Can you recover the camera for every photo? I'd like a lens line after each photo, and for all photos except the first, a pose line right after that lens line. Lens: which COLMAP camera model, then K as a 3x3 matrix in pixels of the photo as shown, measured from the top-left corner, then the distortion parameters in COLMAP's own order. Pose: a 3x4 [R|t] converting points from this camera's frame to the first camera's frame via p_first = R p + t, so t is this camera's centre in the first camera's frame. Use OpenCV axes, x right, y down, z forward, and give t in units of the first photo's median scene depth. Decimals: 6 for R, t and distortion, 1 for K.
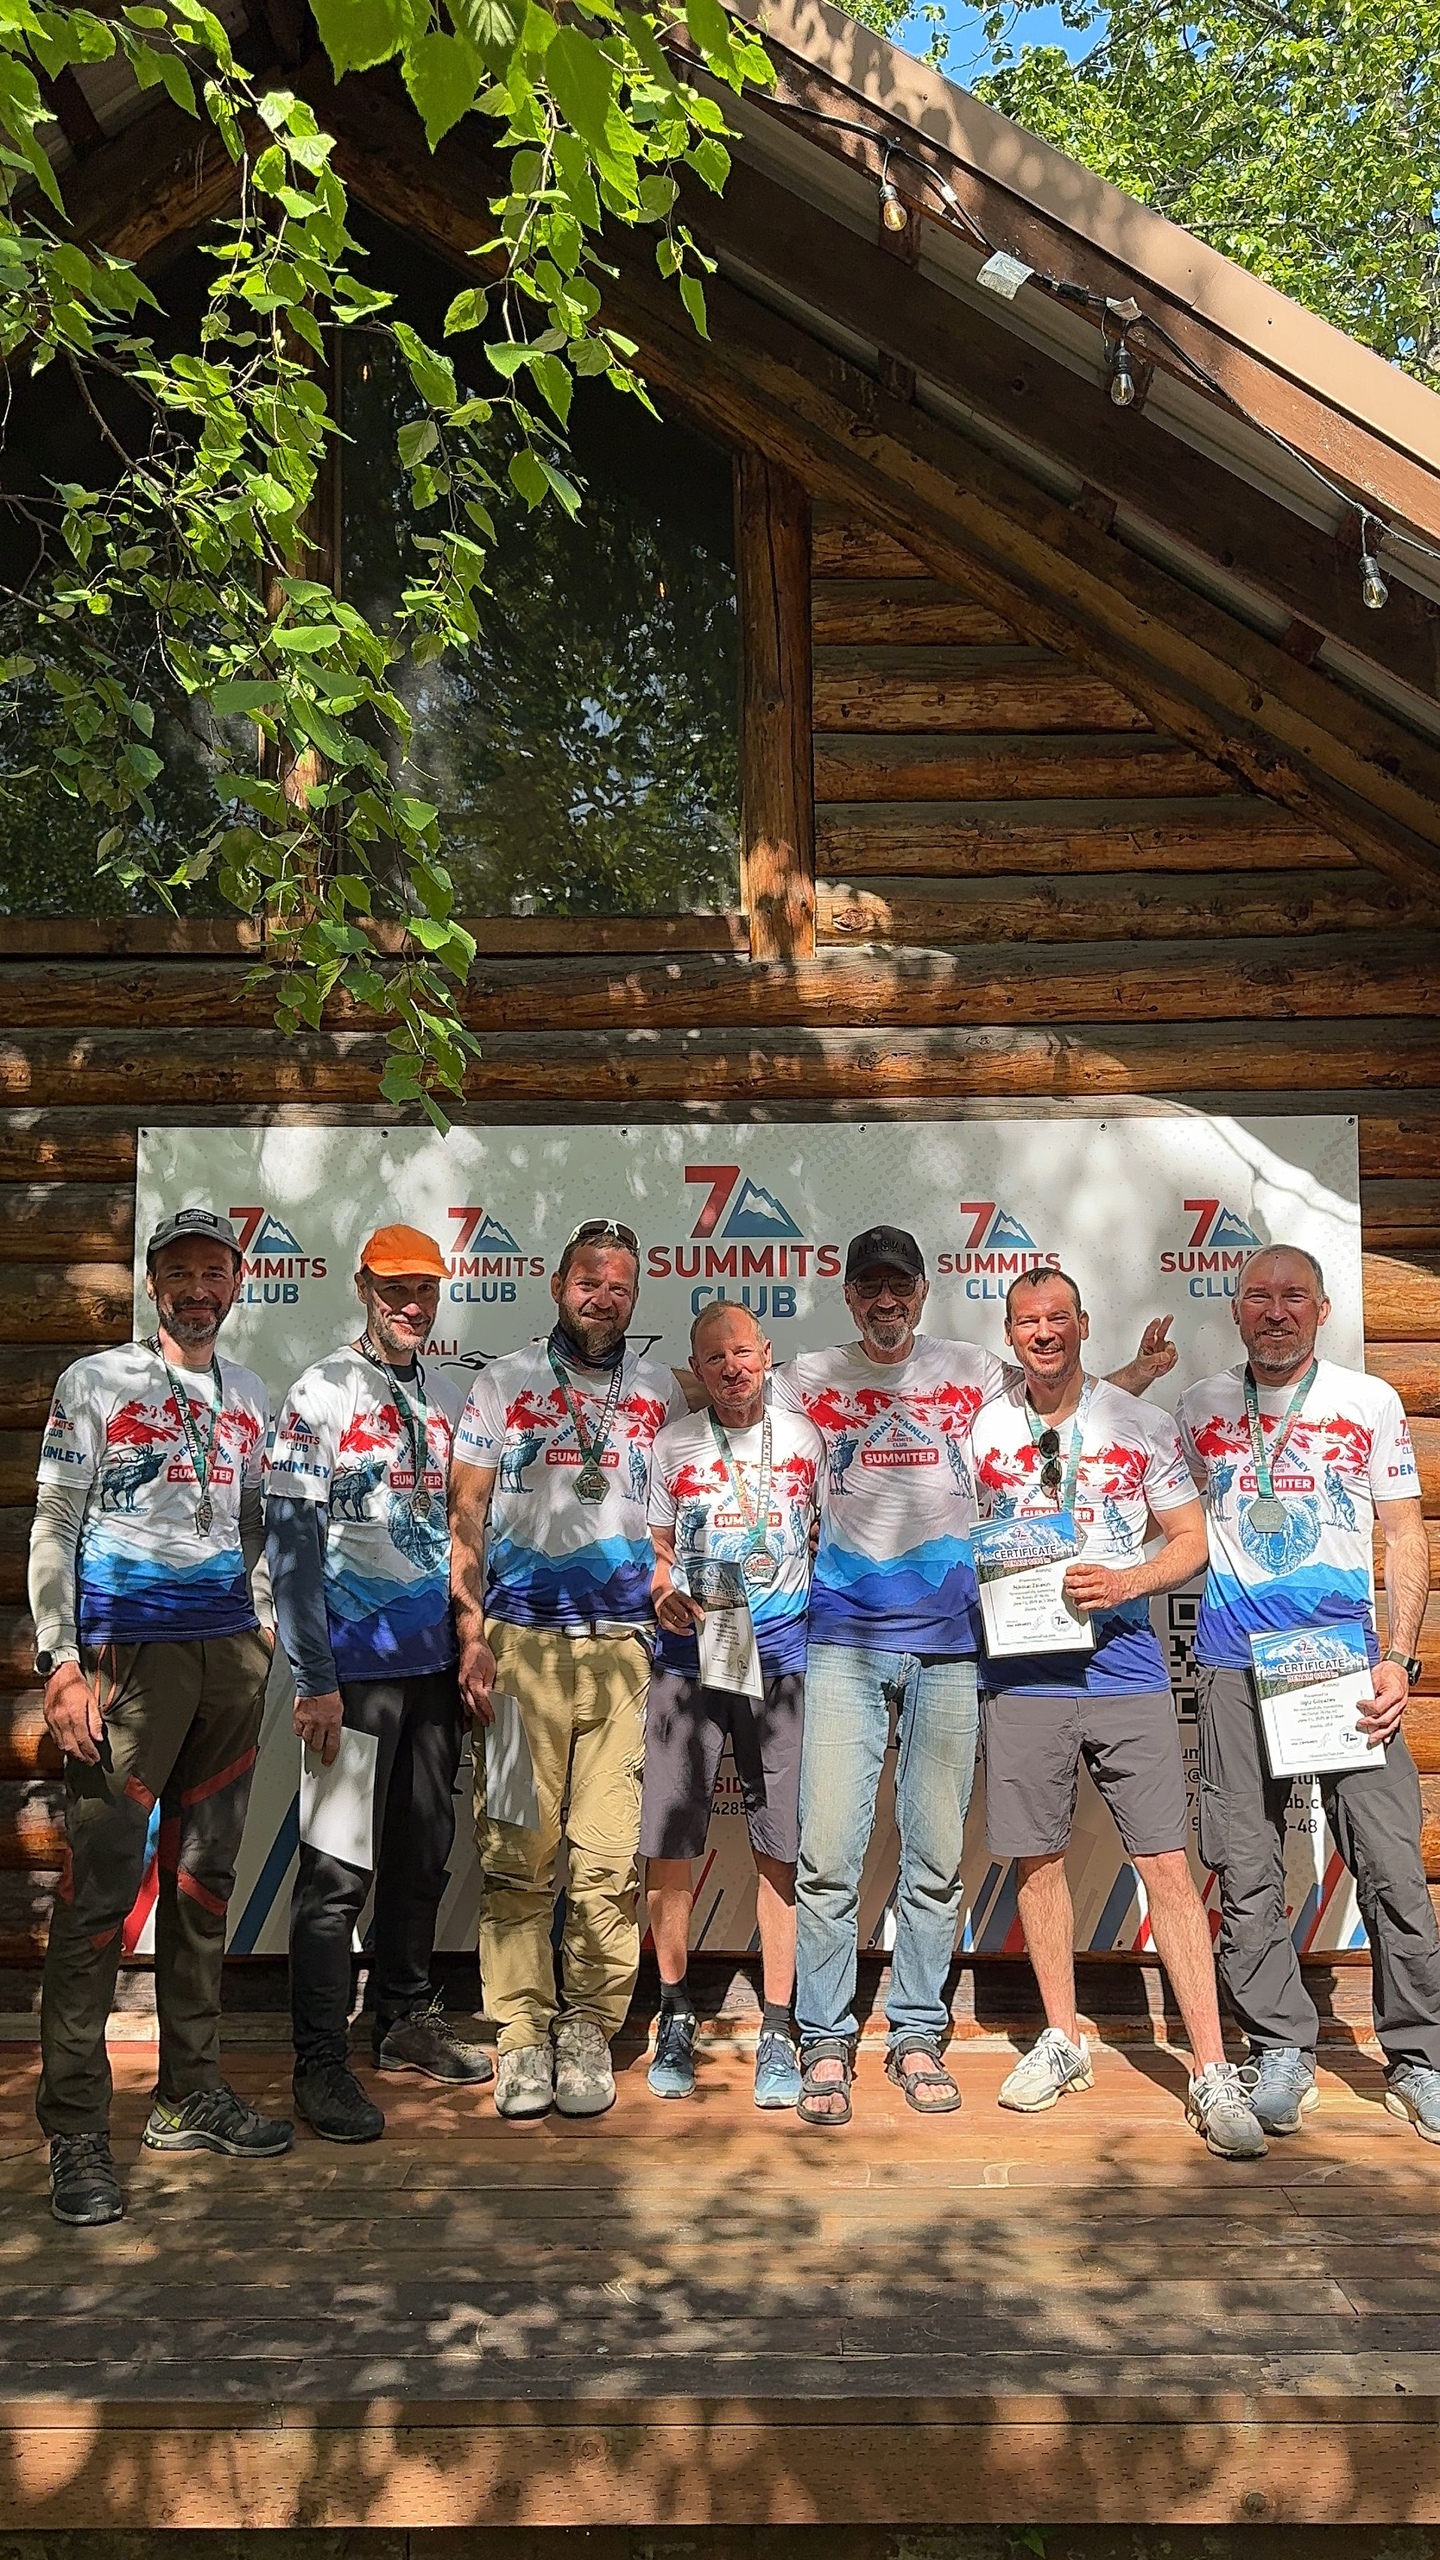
lens RADIAL K [[2143.9, 0, 720.0], [0, 2143.9, 1280.0], [0, 0, 1]] dist [0.121946, -0.003845]
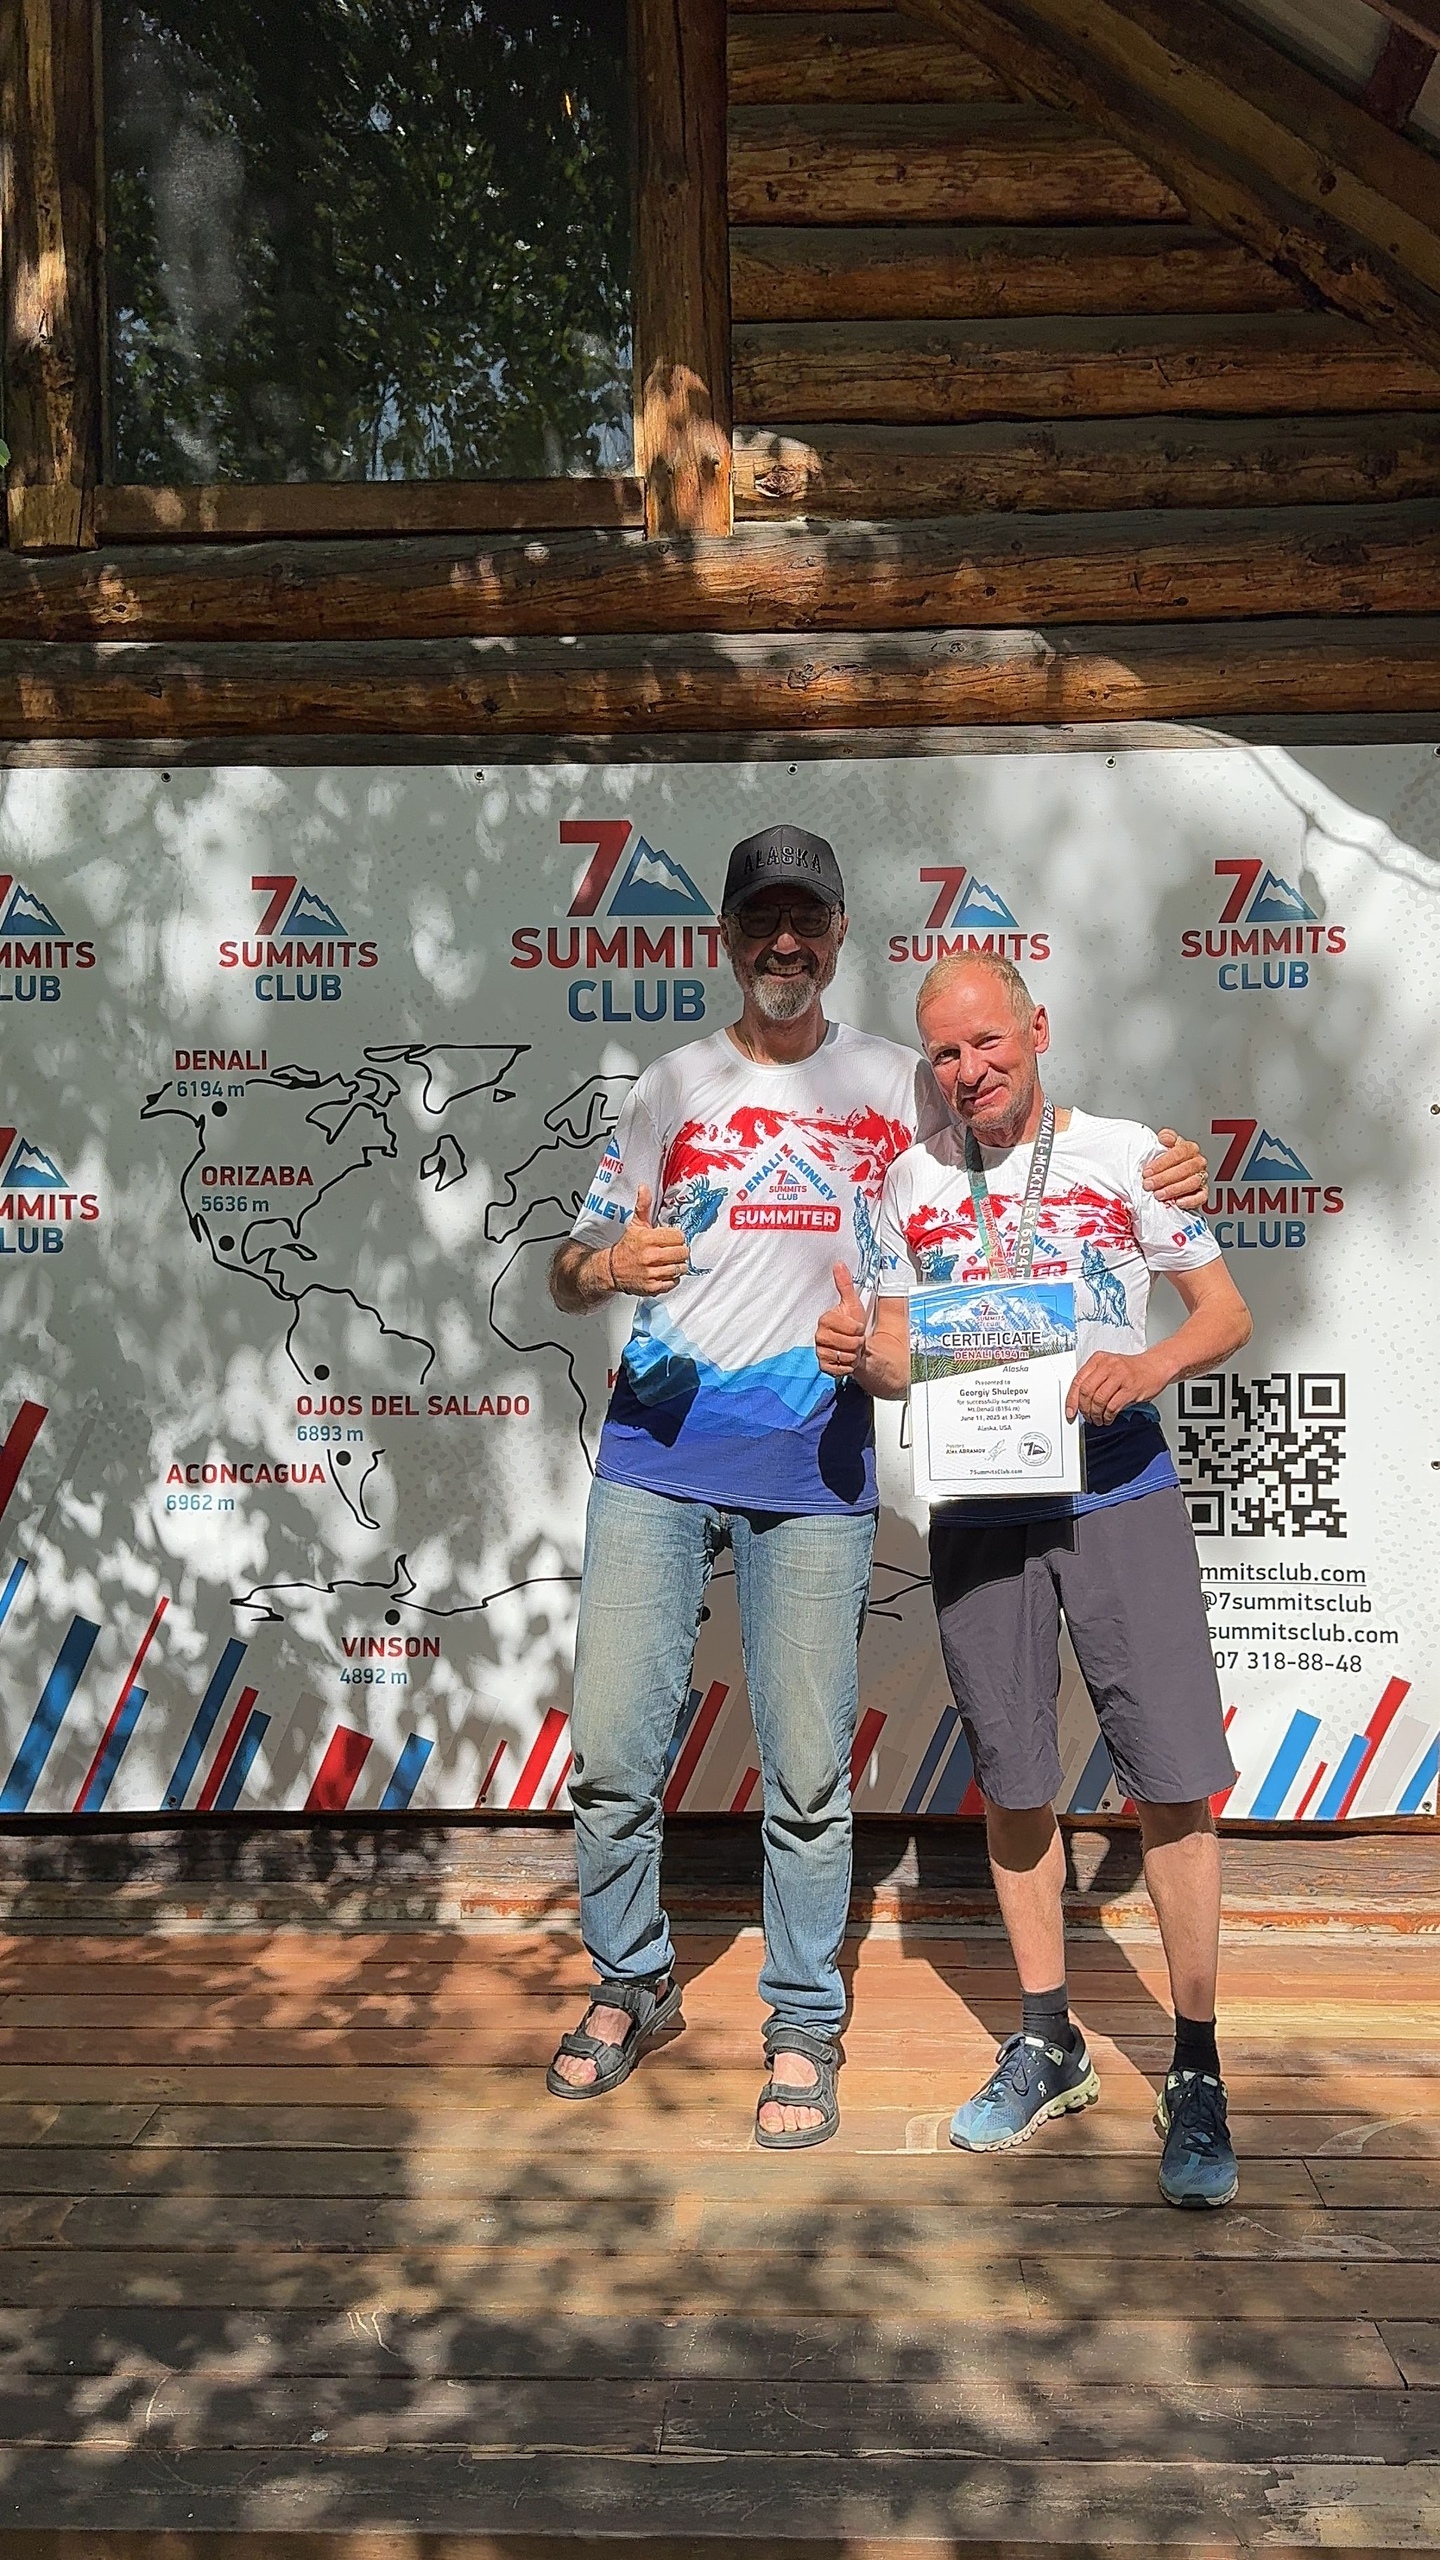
lens RADIAL K [[2118.3, 0, 722.6], [0, 2118.3, 1301.0], [0, 0, 1]] dist [0.160104, -0.343391]
pose [[0.999696, 0.000964, -0.024646, 0.060254], [0.001745, 0.993970, 0.109635, 0.033388], [0.024603, -0.109644, 0.993666, 0.227741]]
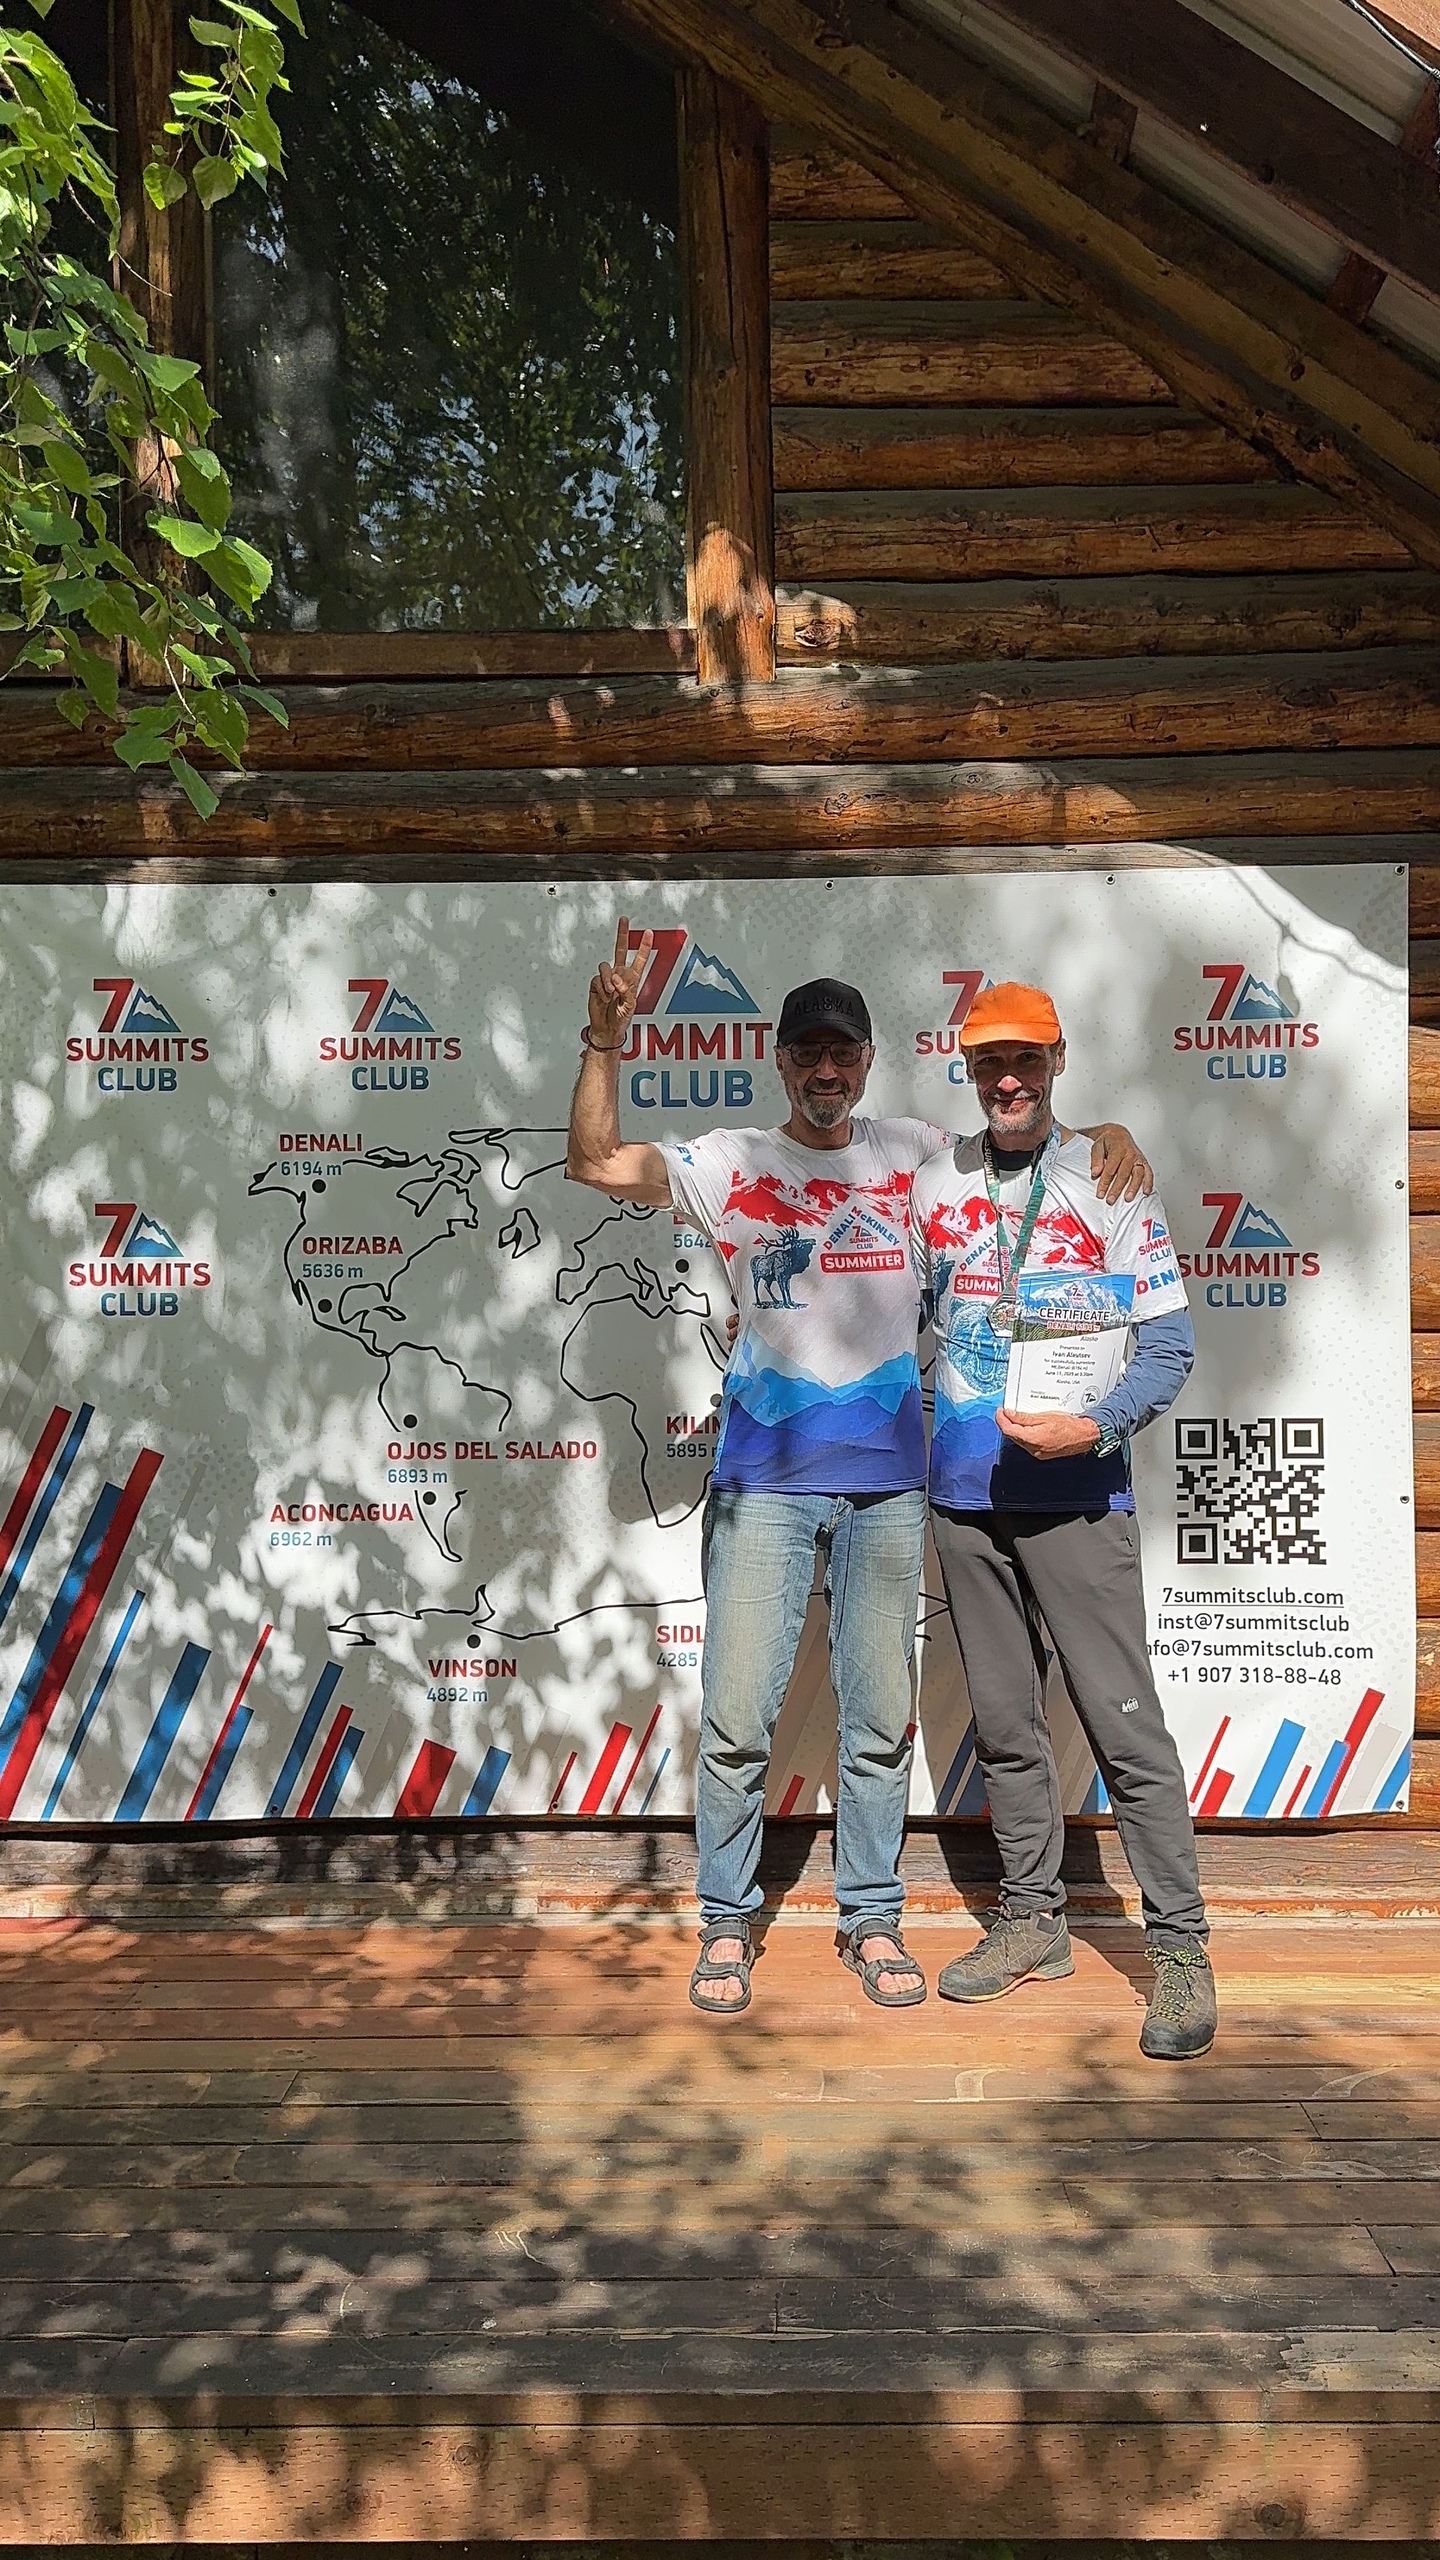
lens RADIAL K [[2118.4, 0, 724.9], [0, 2118.4, 1292.9], [0, 0, 1]] dist [0.169669, -0.370177]
pose [[0.999972, -0.003489, -0.006640, 0.029662], [0.004056, 0.996163, 0.087418, 0.017231], [0.006309, -0.087442, 0.996150, 0.137027]]
